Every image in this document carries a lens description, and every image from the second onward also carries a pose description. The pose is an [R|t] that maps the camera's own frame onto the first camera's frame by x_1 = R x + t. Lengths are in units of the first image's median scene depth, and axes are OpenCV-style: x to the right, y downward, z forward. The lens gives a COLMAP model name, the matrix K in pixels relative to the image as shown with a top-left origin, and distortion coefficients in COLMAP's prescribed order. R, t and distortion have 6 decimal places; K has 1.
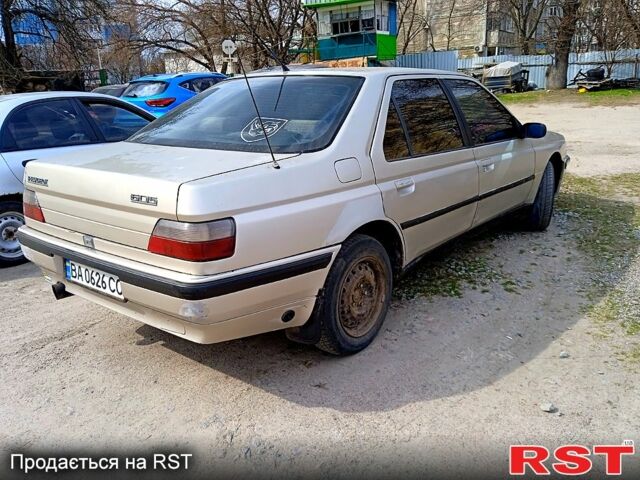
lens RADIAL K [[549.2, 0, 318.0], [0, 549.2, 236.7], [0, 0, 1]] dist [0.046912, -0.040476]
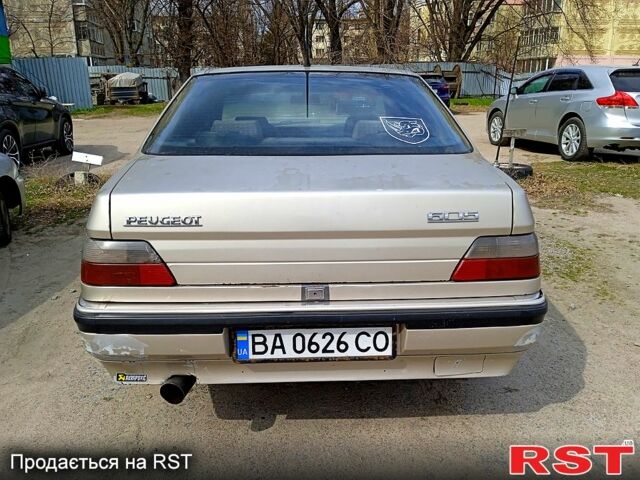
lens RADIAL K [[549.2, 0, 320.6], [0, 549.2, 240.4], [0, 0, 1]] dist [0.046912, -0.040476]
pose [[0.754886, -0.151011, 0.638235, -0.804280], [0.160668, 0.986059, 0.043275, -0.081622], [-0.635872, 0.069876, 0.768625, 0.430100]]
